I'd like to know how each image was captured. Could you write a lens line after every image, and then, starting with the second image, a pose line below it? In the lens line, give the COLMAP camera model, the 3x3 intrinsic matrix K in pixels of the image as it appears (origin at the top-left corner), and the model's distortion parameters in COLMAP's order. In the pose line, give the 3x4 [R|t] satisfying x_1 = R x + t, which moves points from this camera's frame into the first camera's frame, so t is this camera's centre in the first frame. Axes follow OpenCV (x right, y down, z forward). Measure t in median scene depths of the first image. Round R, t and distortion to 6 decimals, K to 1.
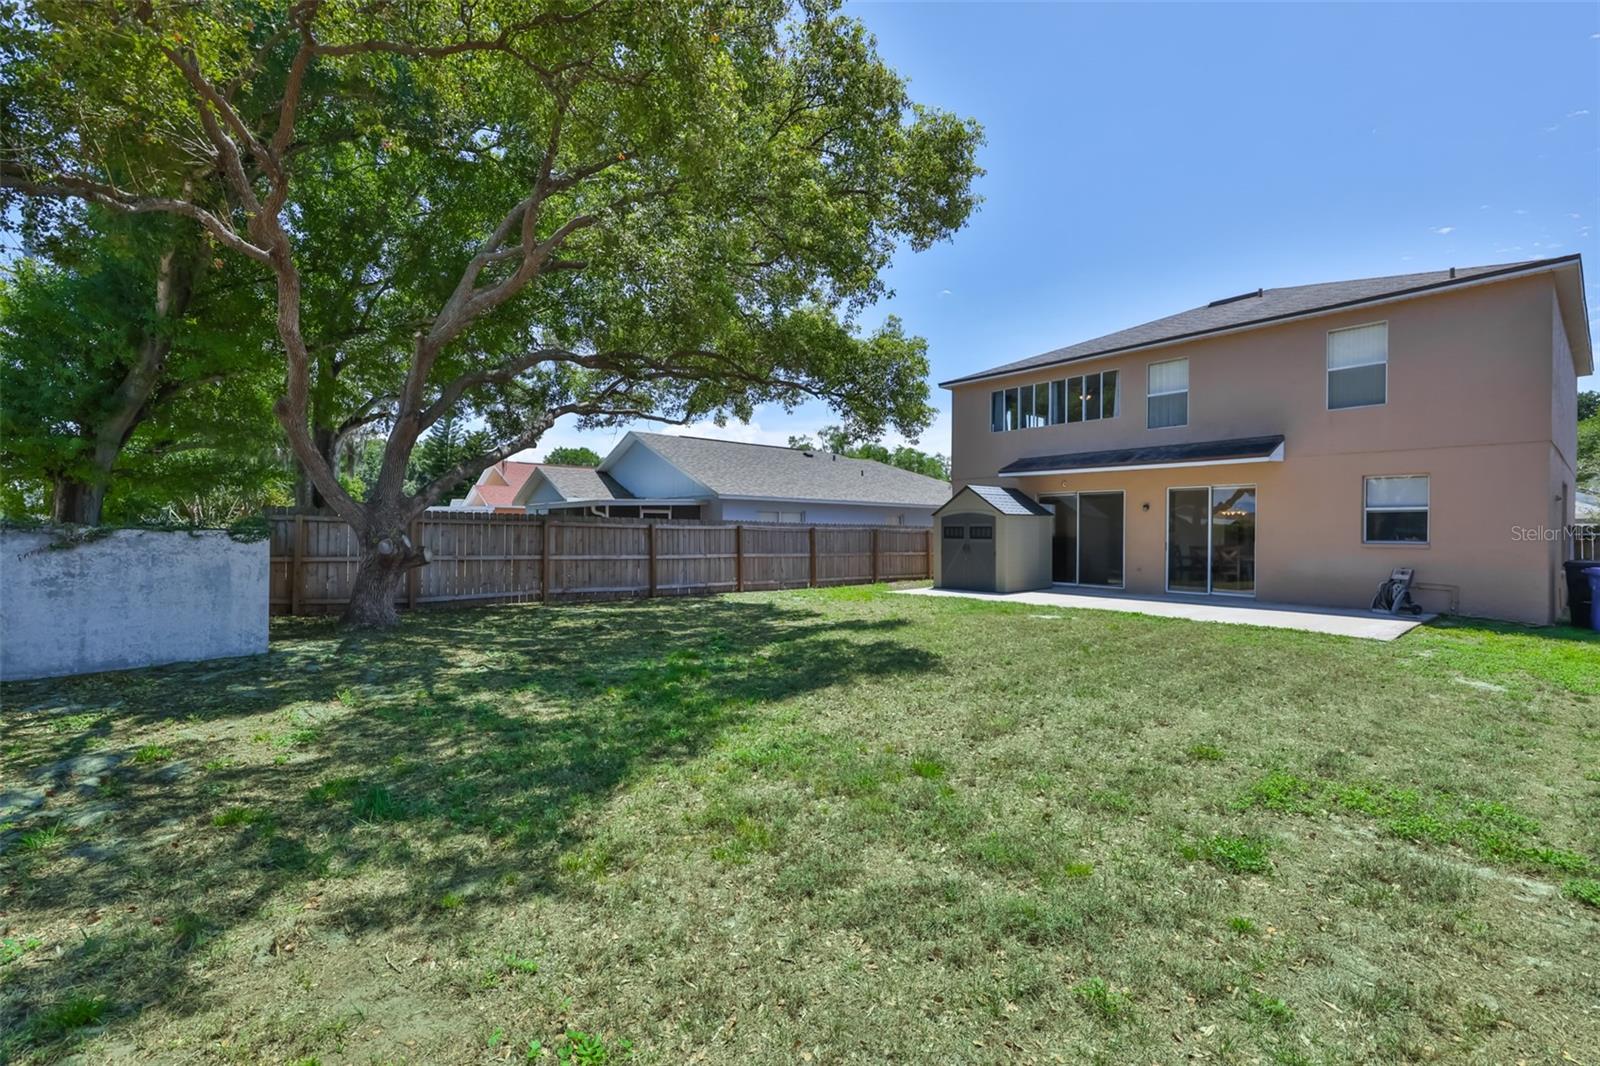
lens RADIAL K [[671.1, 0, 805.9], [0, 671.1, 531.6], [0, 0, 1]] dist [0.001054, 0.000794]
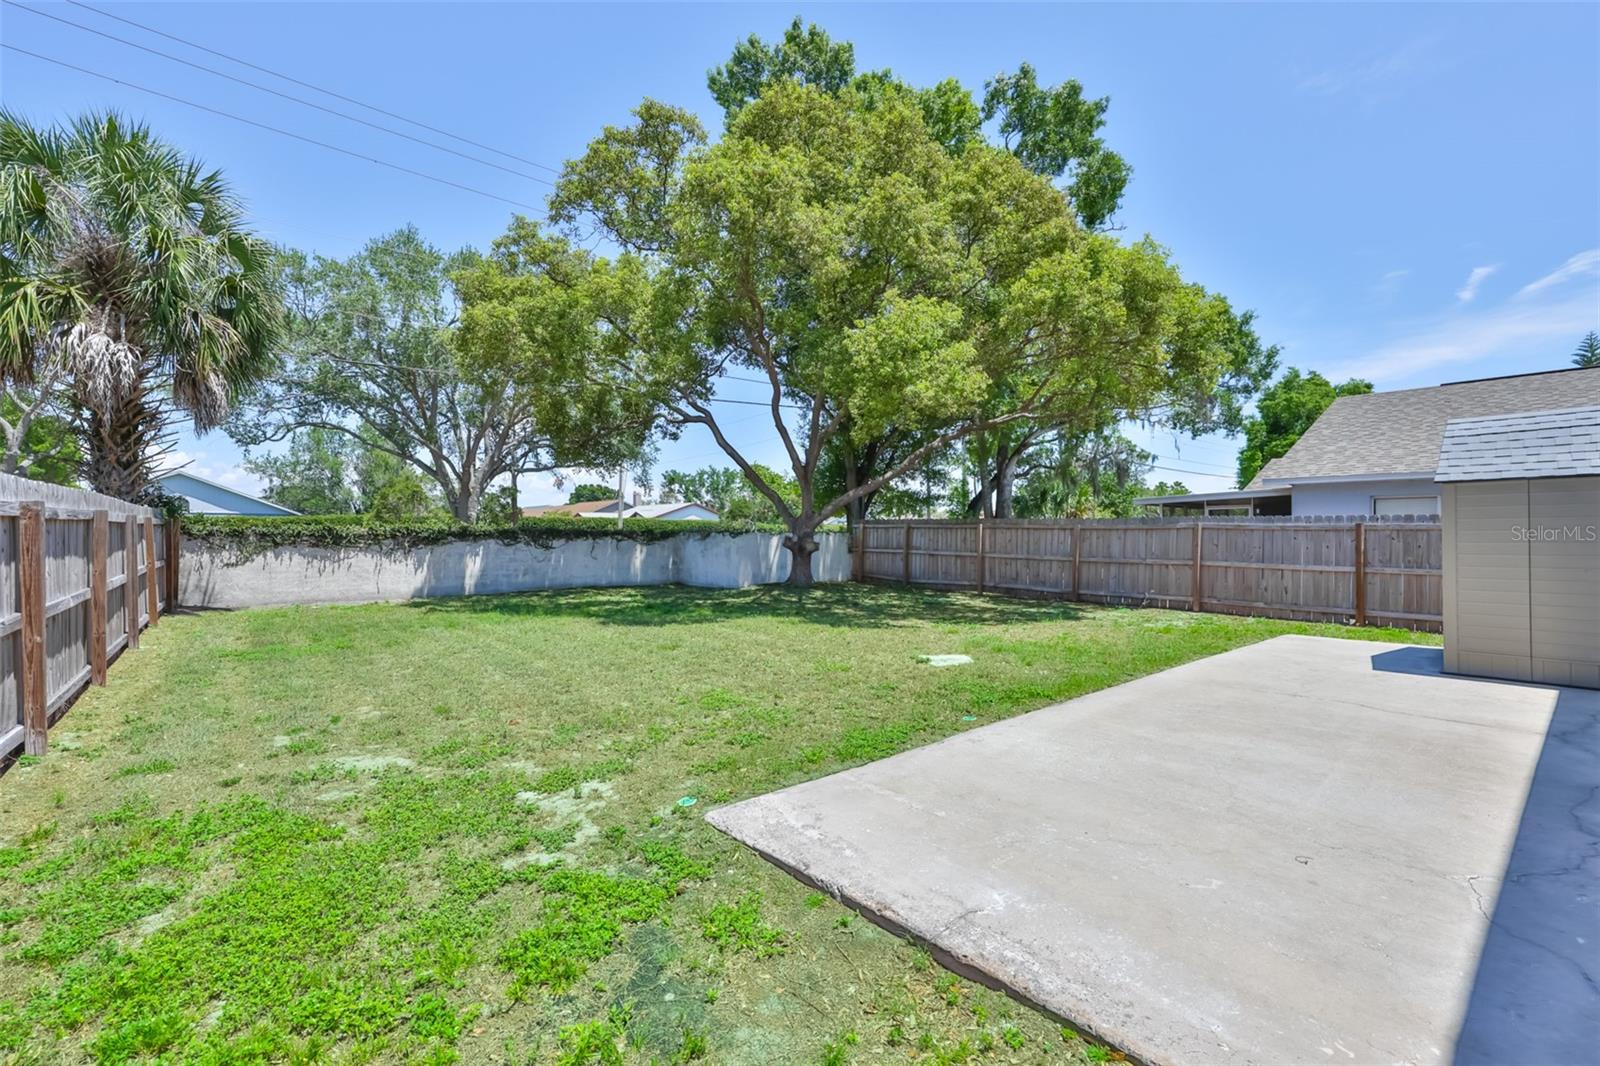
lens RADIAL K [[671.1, 0, 801.8], [0, 671.1, 532.7], [0, 0, 1]] dist [0.001054, 0.000794]
pose [[0.002973, -0.007316, -0.999969, 0.613057], [0.007217, 0.999947, -0.007294, 0.003447], [0.999970, -0.007195, 0.003025, 0.503117]]
